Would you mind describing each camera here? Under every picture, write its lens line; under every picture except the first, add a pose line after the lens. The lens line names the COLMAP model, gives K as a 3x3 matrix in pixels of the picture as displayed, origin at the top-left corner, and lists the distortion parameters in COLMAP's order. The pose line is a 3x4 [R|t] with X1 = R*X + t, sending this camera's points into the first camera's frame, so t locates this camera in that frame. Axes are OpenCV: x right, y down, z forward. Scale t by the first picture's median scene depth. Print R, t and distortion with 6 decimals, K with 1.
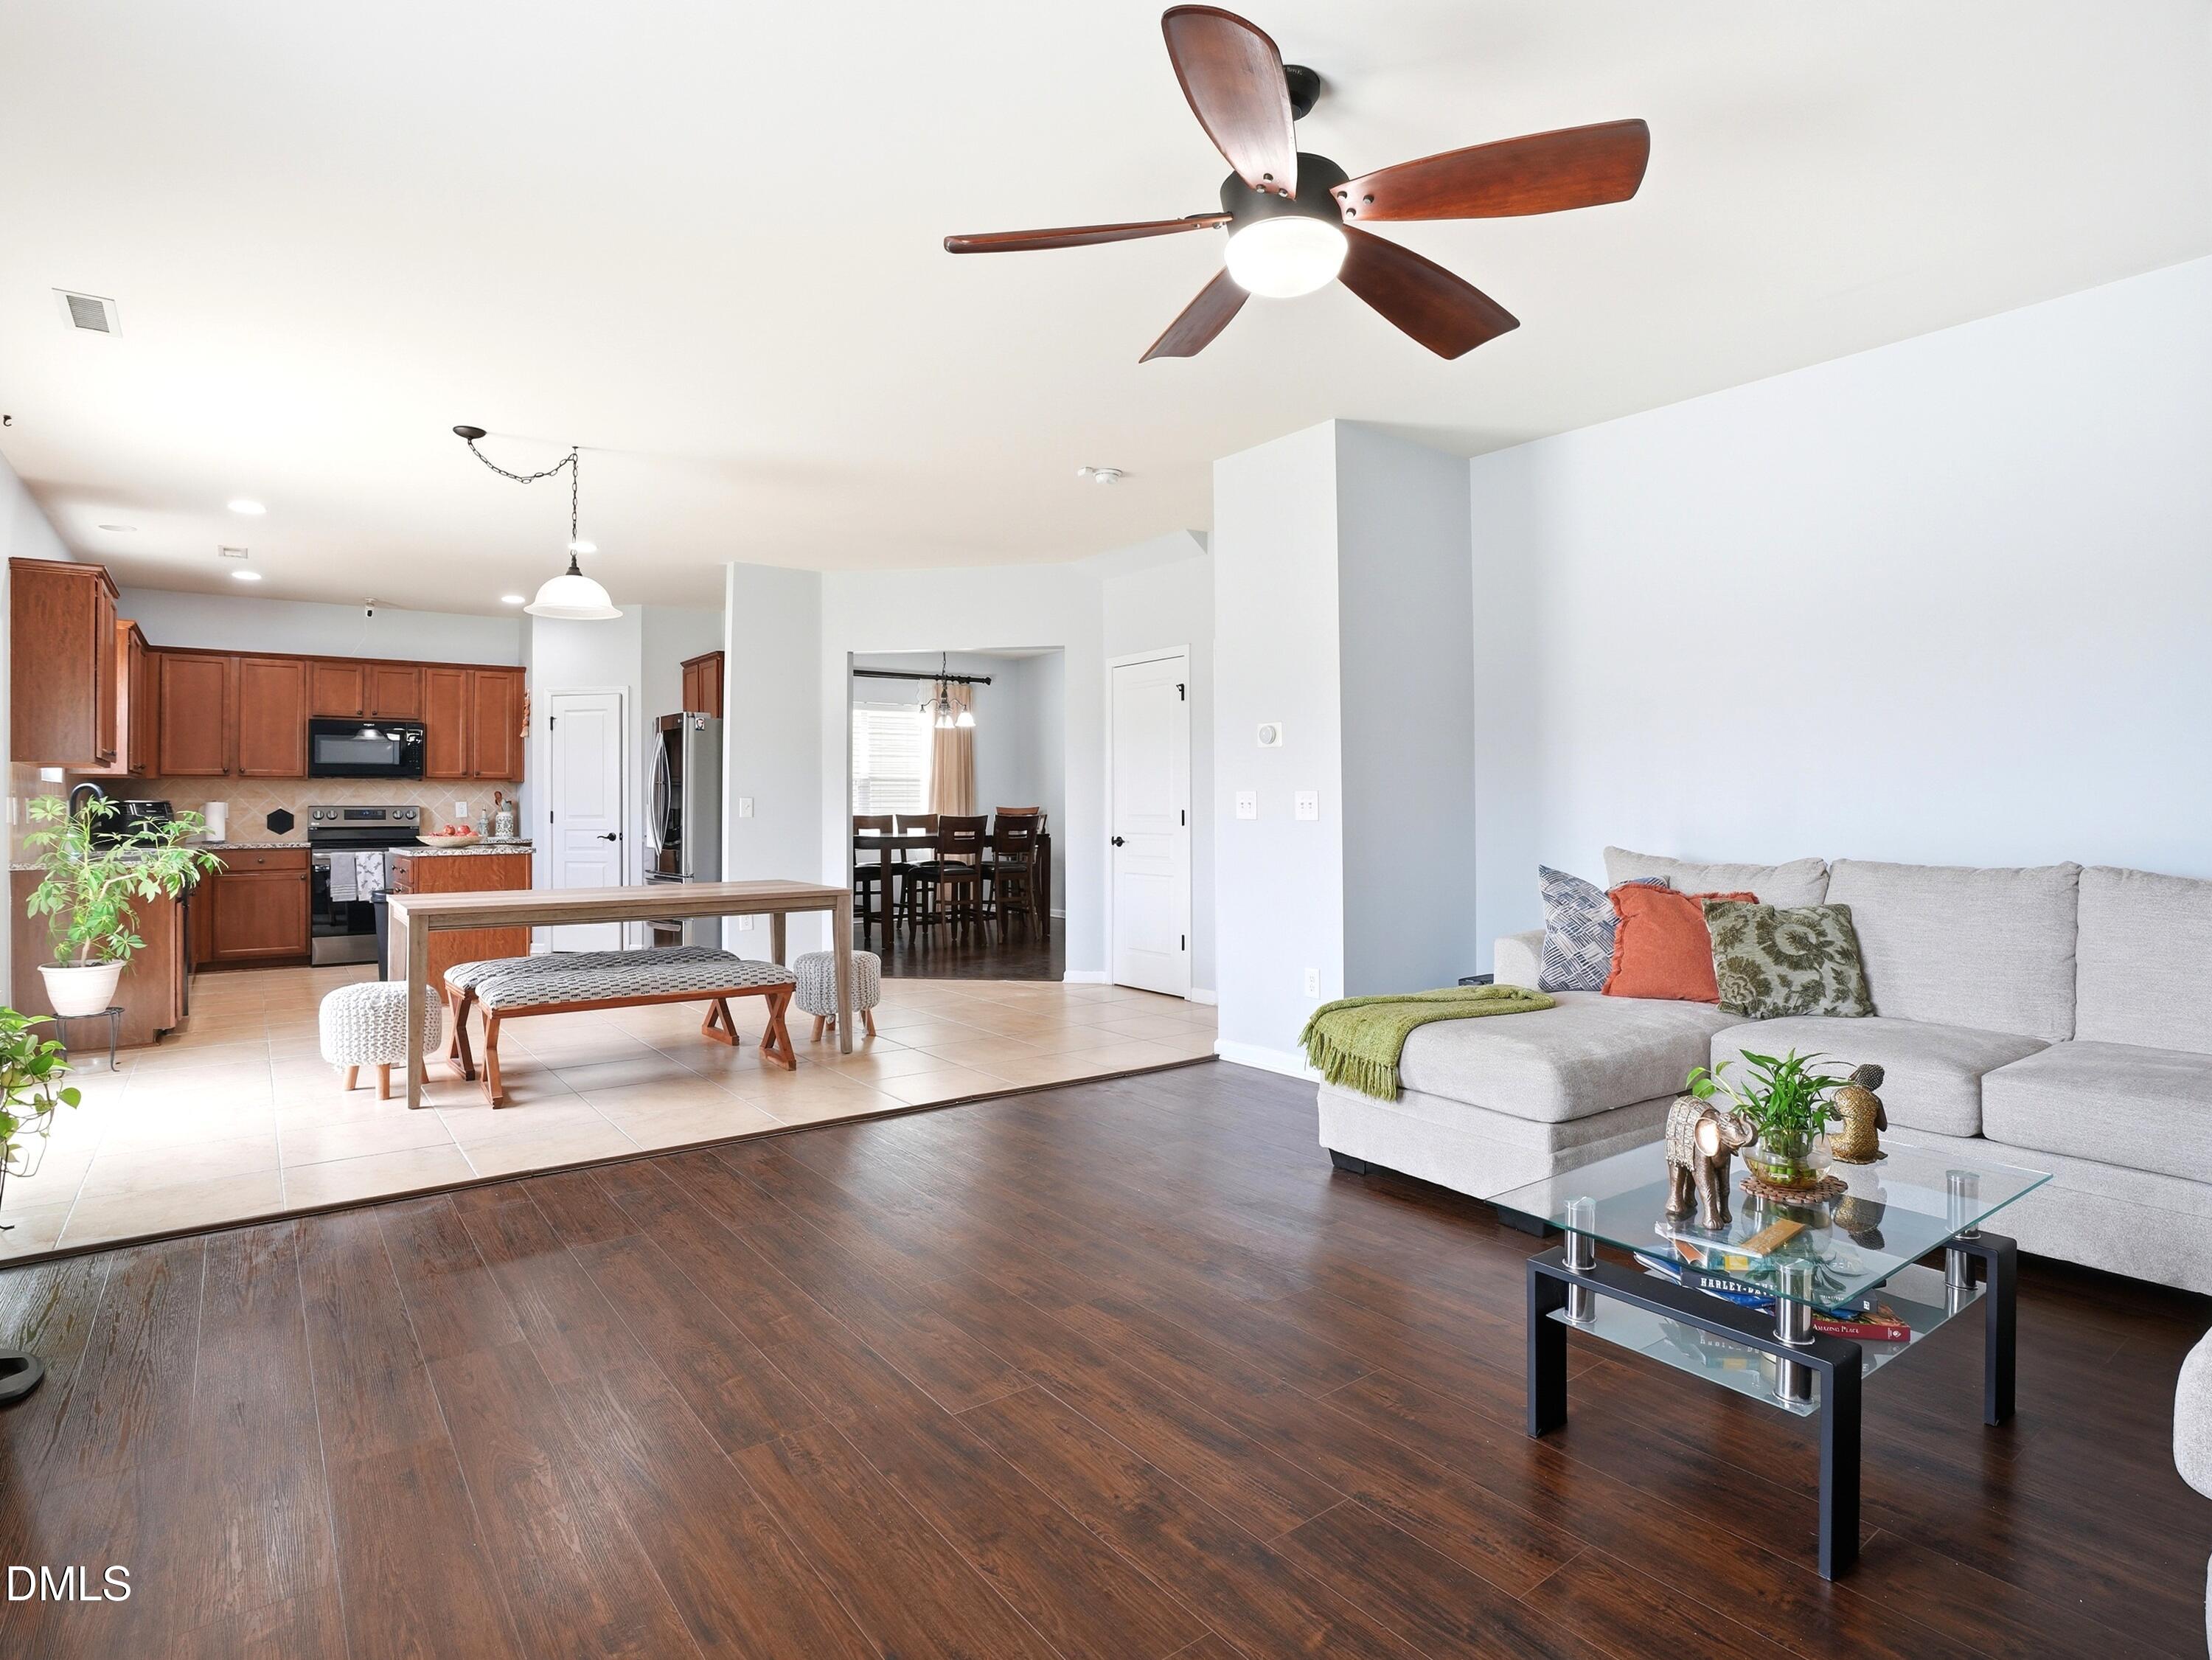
lens RADIAL K [[1158.5, 0, 1097.9], [0, 1158.5, 788.4], [0, 0, 1]] dist [-0.057236, 0.023184]
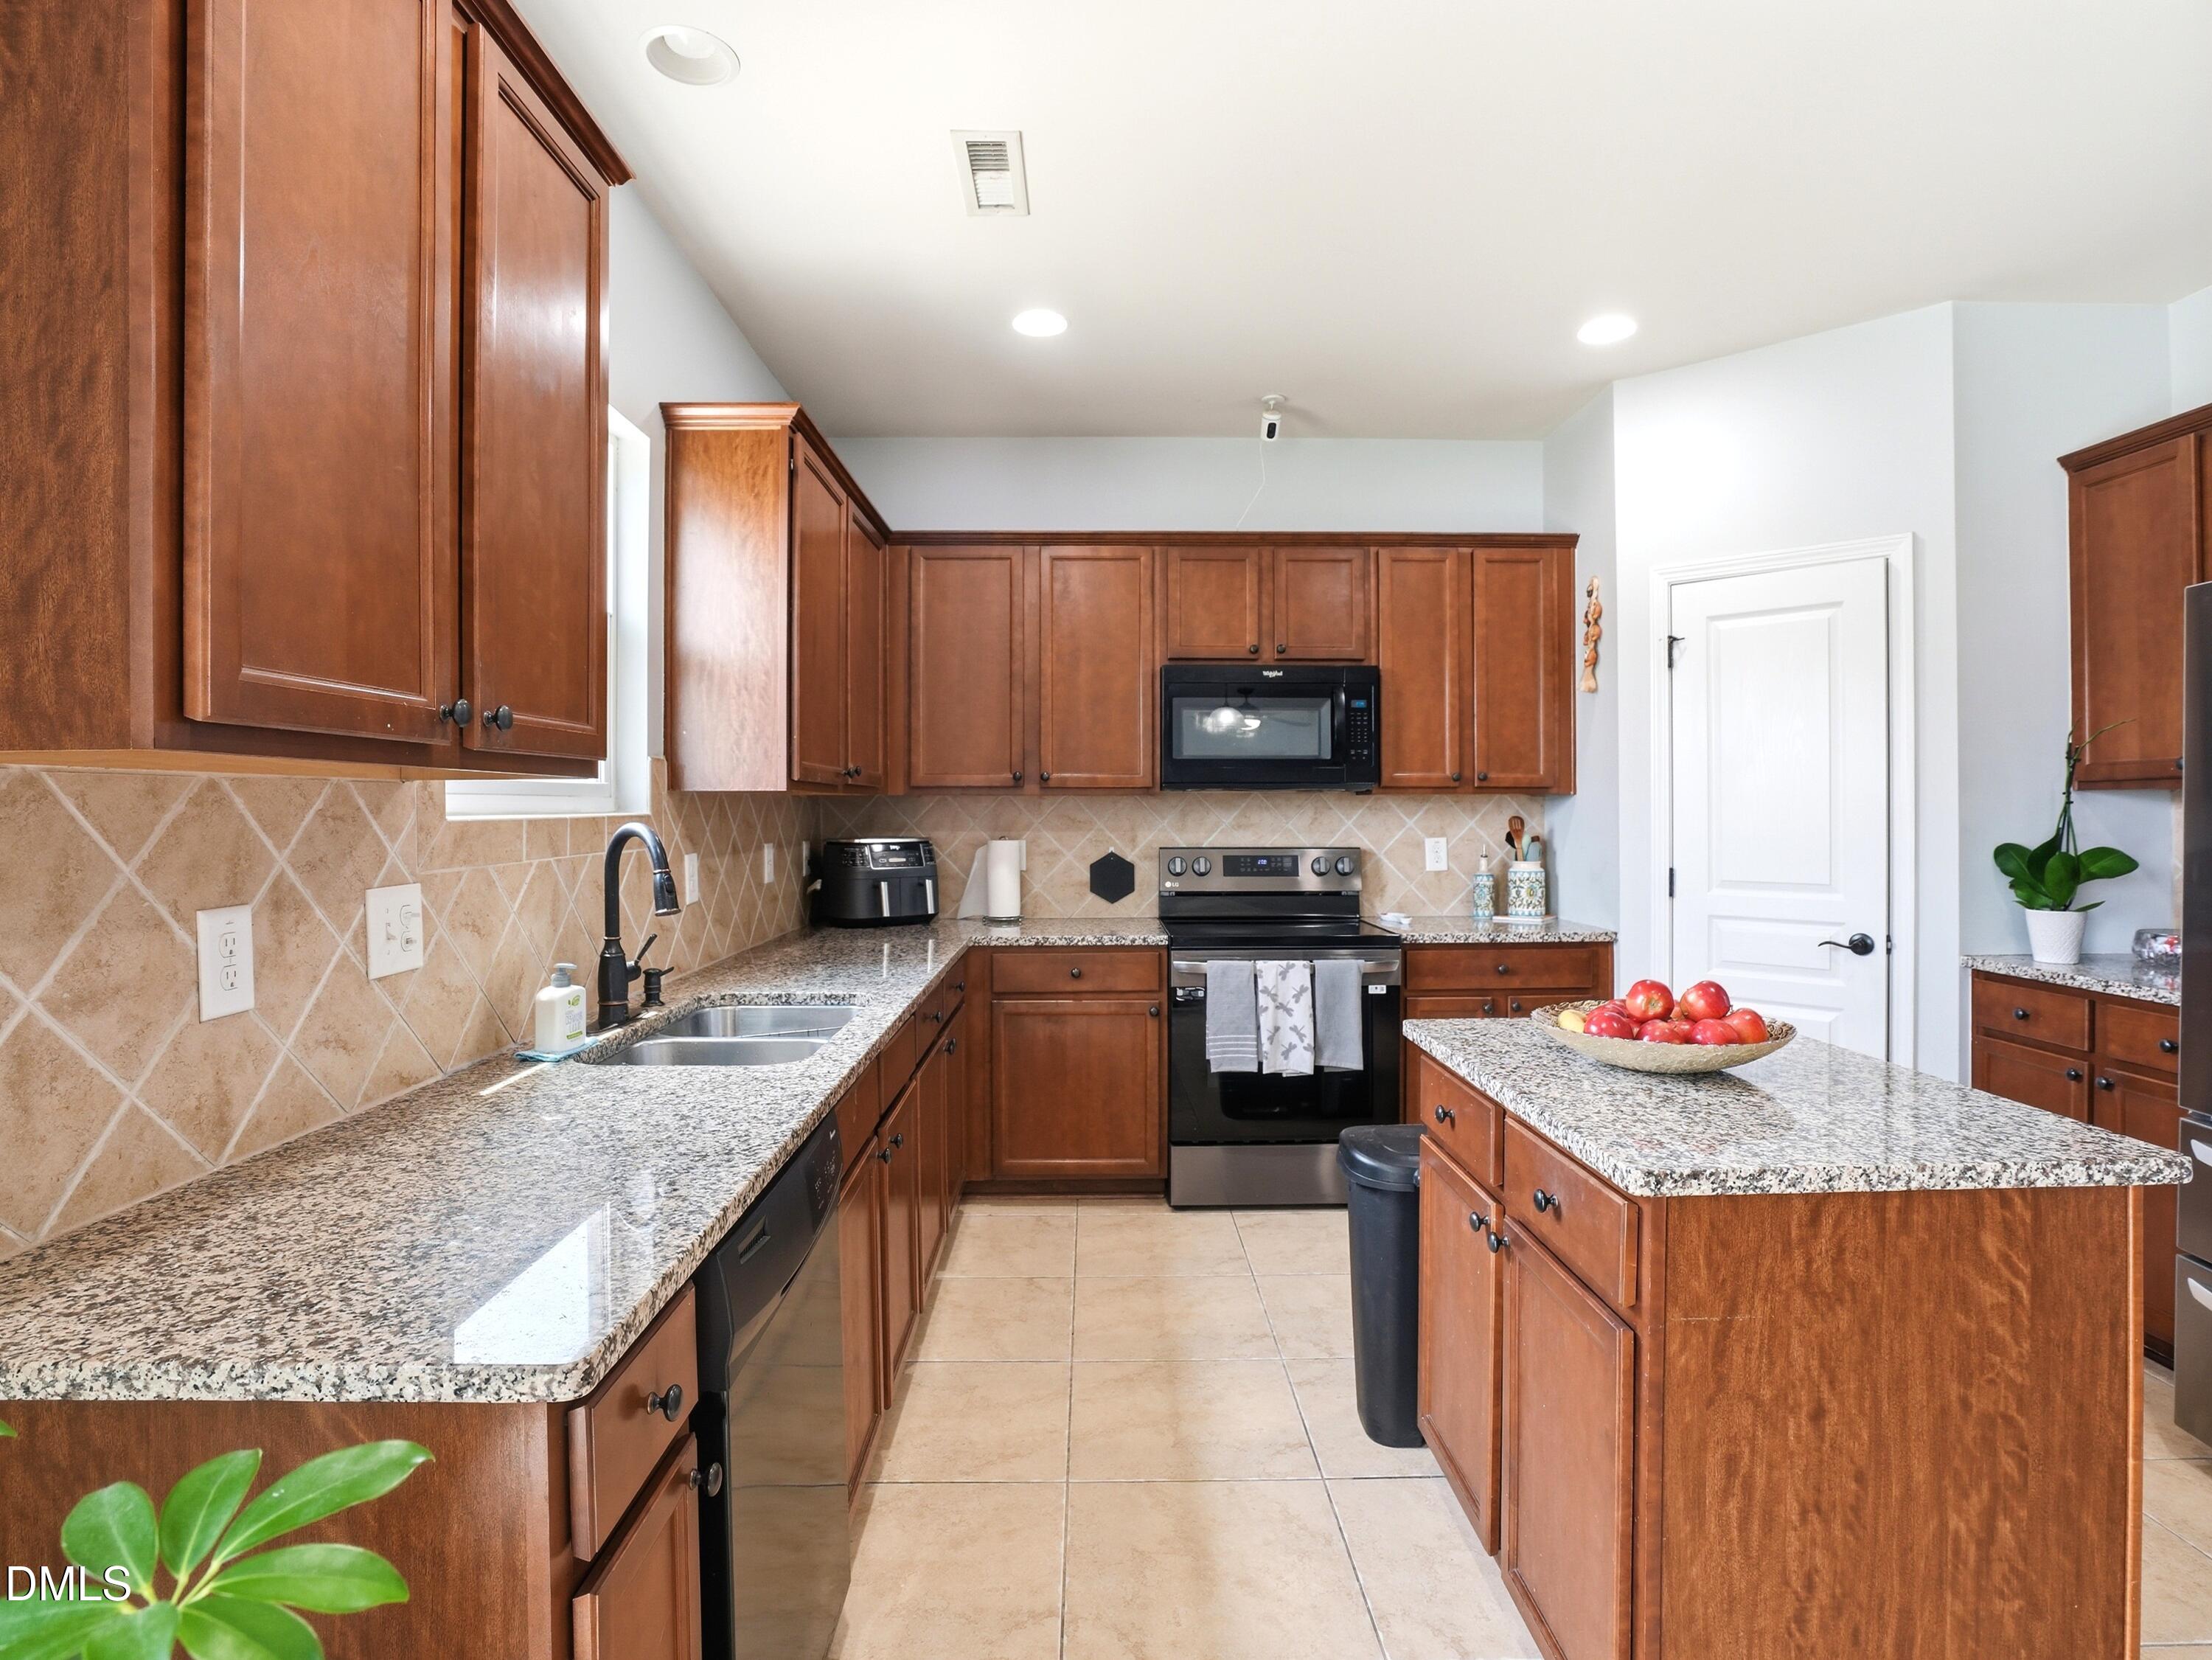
lens RADIAL K [[1158.5, 0, 1103.2], [0, 1158.5, 808.2], [0, 0, 1]] dist [-0.057236, 0.023184]
pose [[0.804422, 0.005316, -0.594035, -0.424584], [0.006112, 0.999833, 0.017225, -0.010331], [0.594027, -0.017487, 0.804255, 0.590143]]
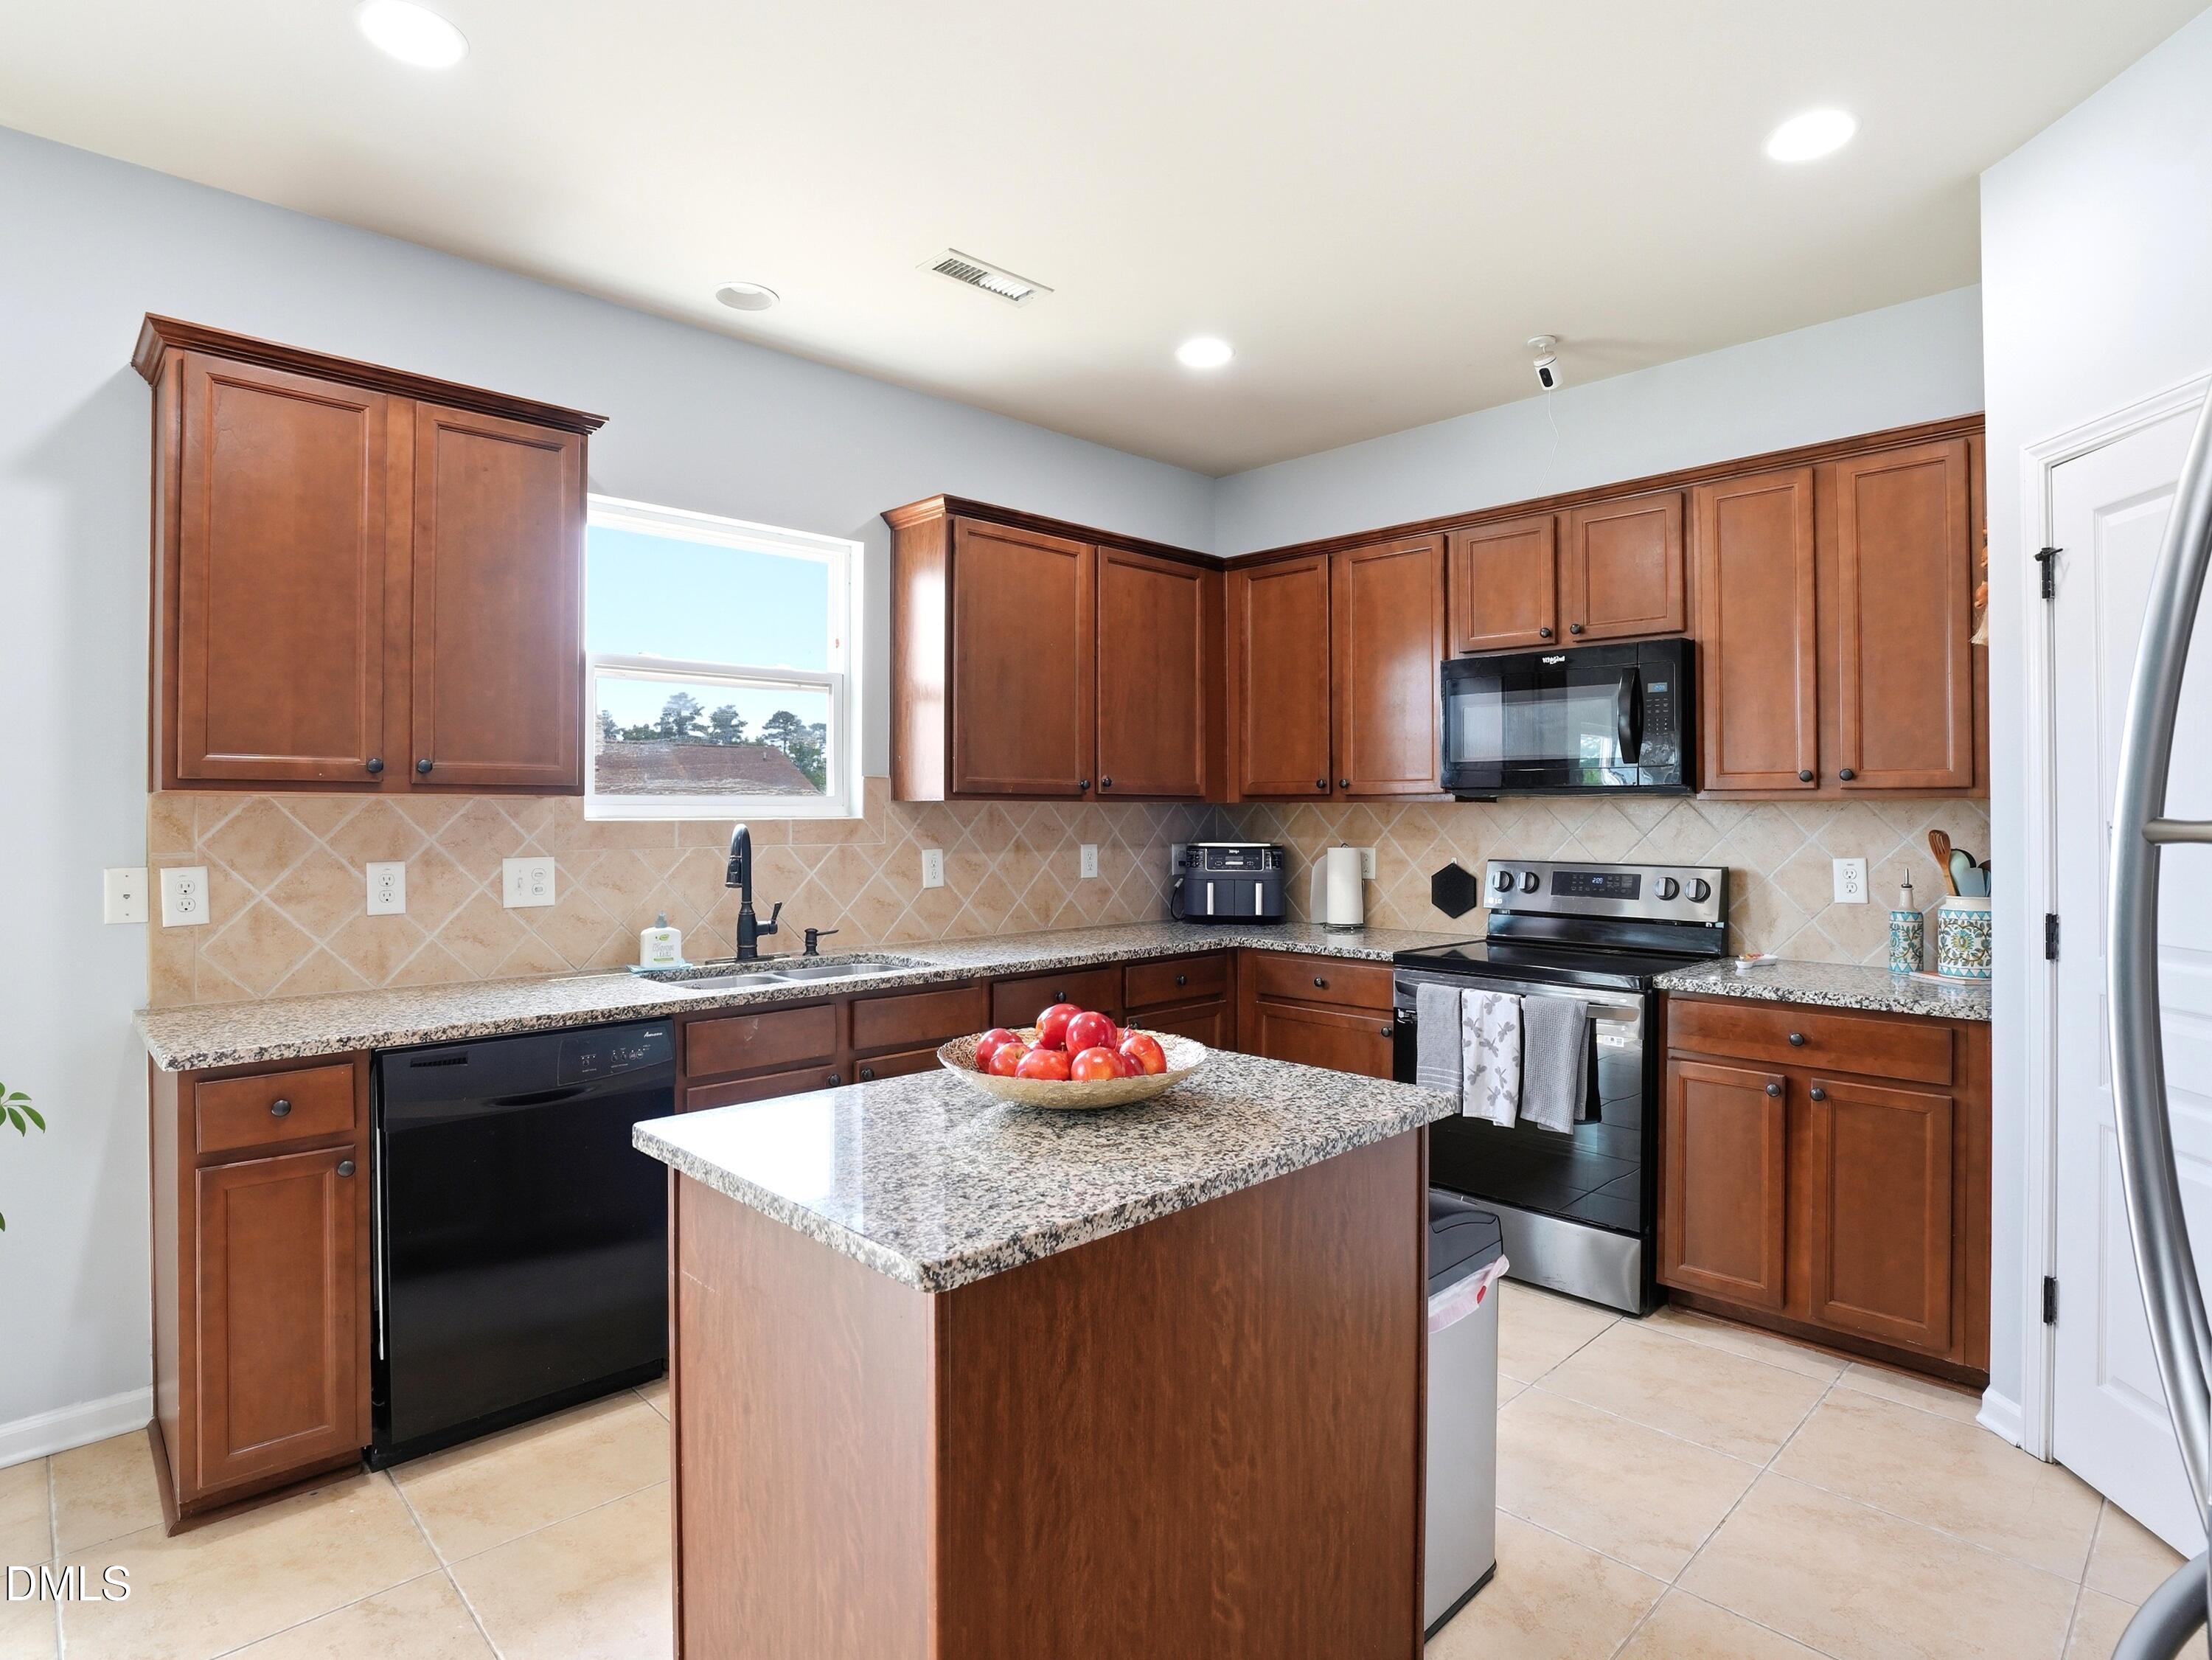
lens RADIAL K [[1158.5, 0, 1098.3], [0, 1158.5, 811.3], [0, 0, 1]] dist [-0.057236, 0.023184]
pose [[0.126511, 0.004214, -0.991956, -0.270813], [0.012936, 0.999899, 0.005898, -0.008159], [0.991881, -0.013578, 0.126443, 0.803460]]
